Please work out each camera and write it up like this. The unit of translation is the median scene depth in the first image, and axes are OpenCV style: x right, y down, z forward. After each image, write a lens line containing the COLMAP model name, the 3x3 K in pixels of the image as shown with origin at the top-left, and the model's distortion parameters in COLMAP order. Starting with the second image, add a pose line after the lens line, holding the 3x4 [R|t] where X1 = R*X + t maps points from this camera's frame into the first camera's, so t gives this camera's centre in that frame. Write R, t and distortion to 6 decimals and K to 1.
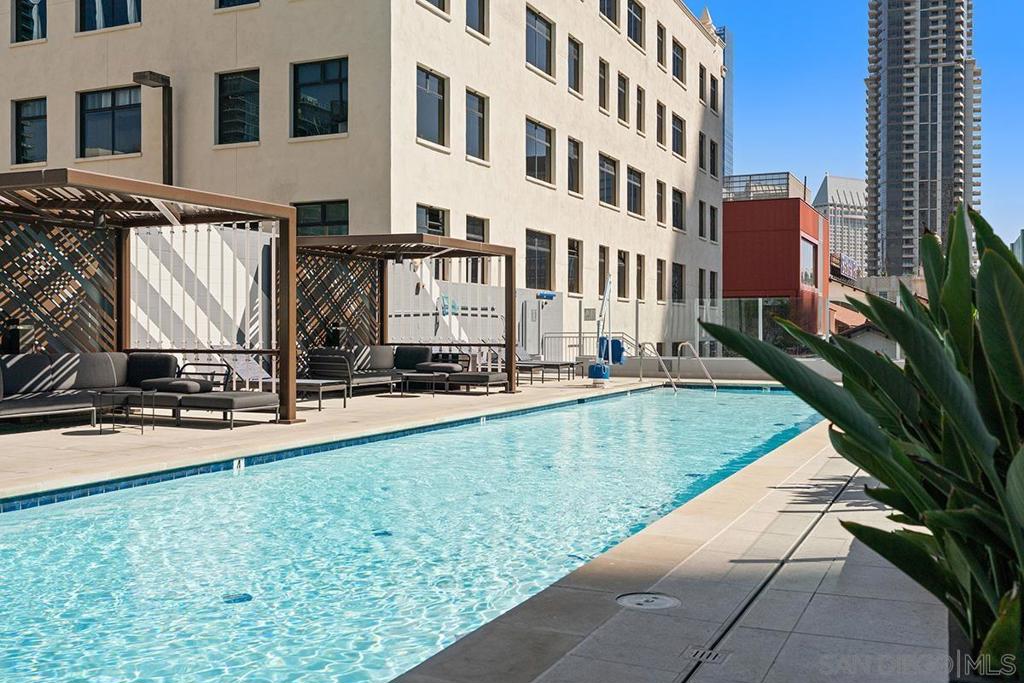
lens RADIAL K [[993.5, 0, 535.0], [0, 993.5, 338.8], [0, 0, 1]] dist [0.003591, 0.000000]
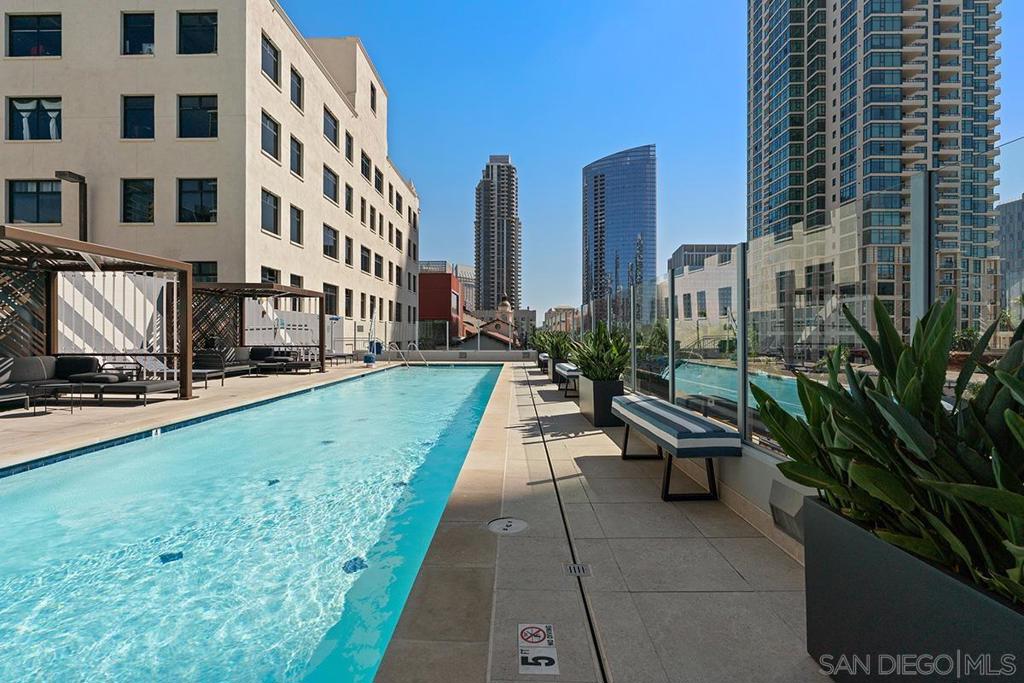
lens RADIAL K [[466.0, 0, 507.6], [0, 466.0, 338.4], [0, 0, 1]] dist [-0.012689, 0.004840]
pose [[0.921943, -0.002510, 0.387317, -0.034316], [0.002032, 0.999997, 0.001641, -0.007275], [-0.387319, -0.000726, 0.921945, 0.064118]]
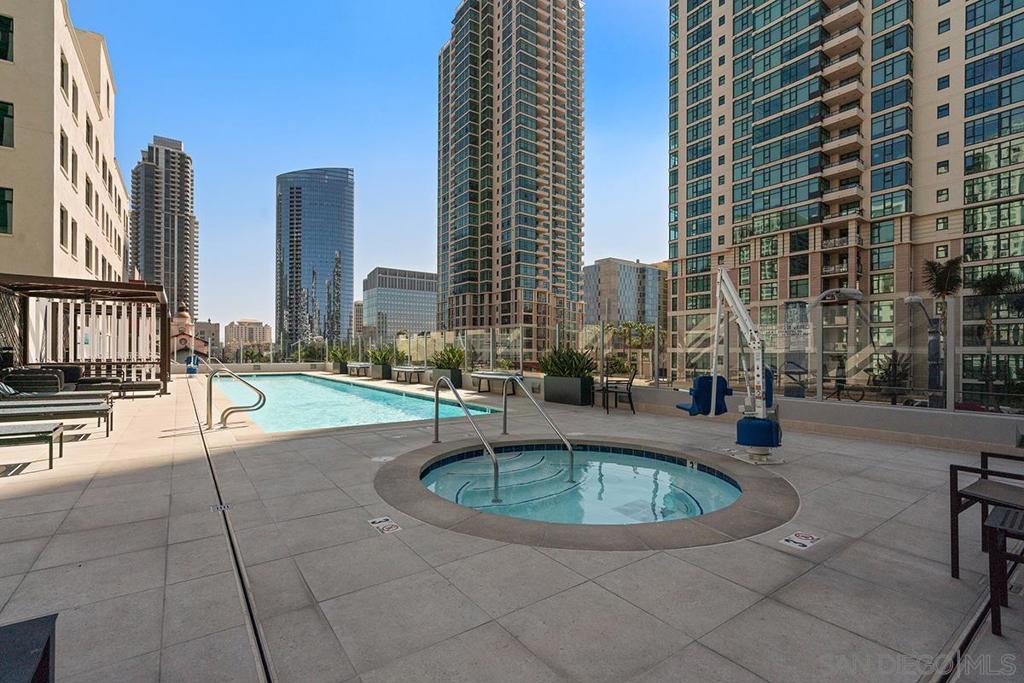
lens RADIAL K [[466.0, 0, 498.5], [0, 466.0, 355.8], [0, 0, 1]] dist [-0.012689, 0.004840]
pose [[0.514934, -0.007114, 0.857200, -0.408665], [0.004051, 0.999975, 0.005866, -0.006760], [-0.857220, 0.000452, 0.514950, -0.086522]]
